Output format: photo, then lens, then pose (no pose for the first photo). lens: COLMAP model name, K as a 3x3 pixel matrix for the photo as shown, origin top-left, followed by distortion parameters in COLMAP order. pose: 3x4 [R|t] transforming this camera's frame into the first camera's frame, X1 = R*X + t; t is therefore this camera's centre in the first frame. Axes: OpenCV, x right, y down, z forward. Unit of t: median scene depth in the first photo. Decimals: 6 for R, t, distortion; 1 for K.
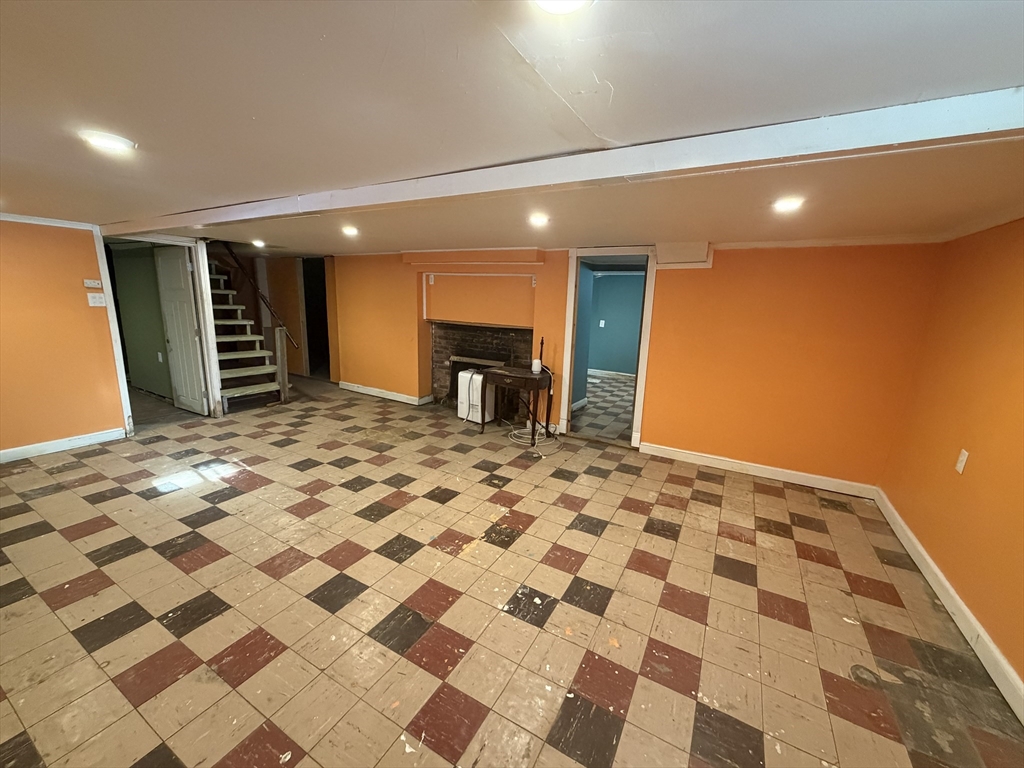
lens RADIAL K [[411.0, 0, 510.3], [0, 411.0, 383.6], [0, 0, 1]] dist [0.000325, 0.000225]
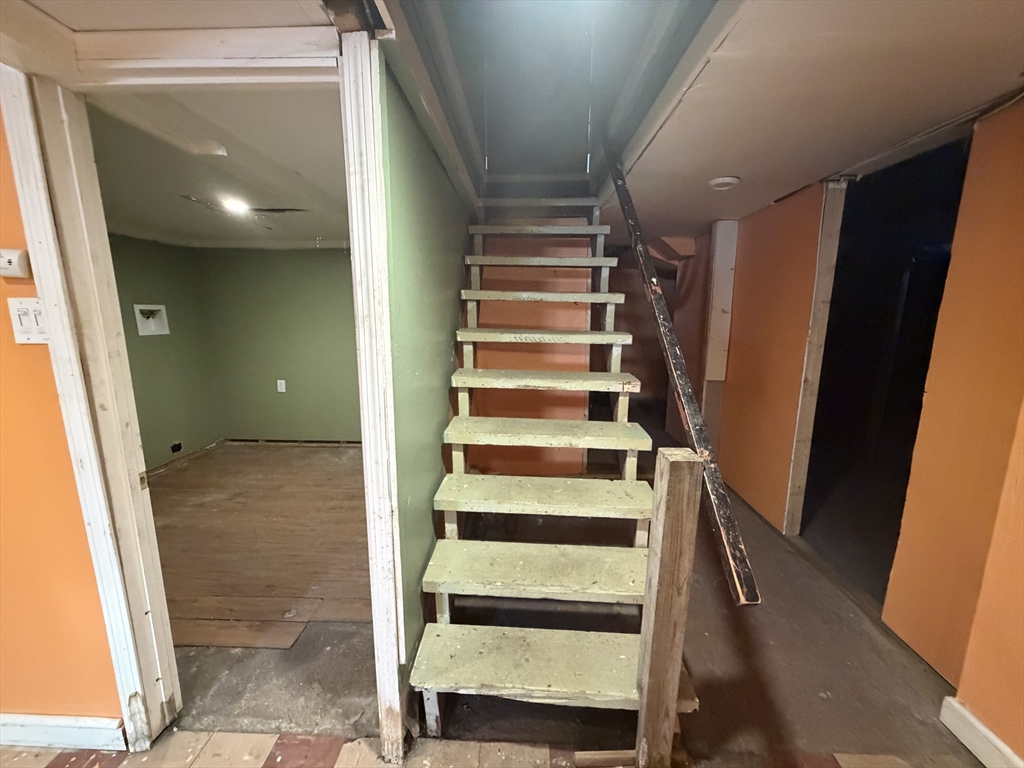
lens RADIAL K [[411.0, 0, 508.7], [0, 411.0, 386.0], [0, 0, 1]] dist [0.000325, 0.000225]
pose [[0.466688, 0.121467, -0.876041, -0.459443], [-0.163770, 0.985263, 0.049367, -0.174100], [0.869127, 0.120431, 0.479703, 0.888070]]
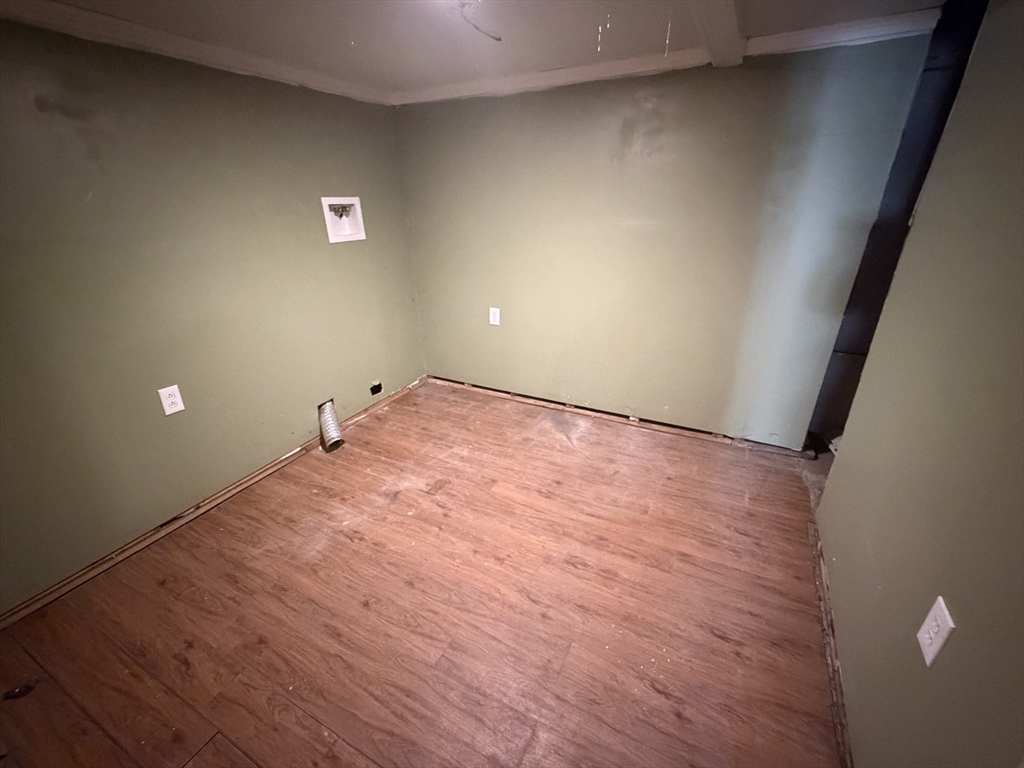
lens RADIAL K [[411.0, 0, 508.0], [0, 411.0, 378.4], [0, 0, 1]] dist [0.000325, 0.000225]
pose [[0.044332, 0.368009, -0.928765, -0.563856], [-0.184127, 0.916762, 0.354464, -0.178223], [0.981902, 0.155297, 0.108403, 0.878846]]
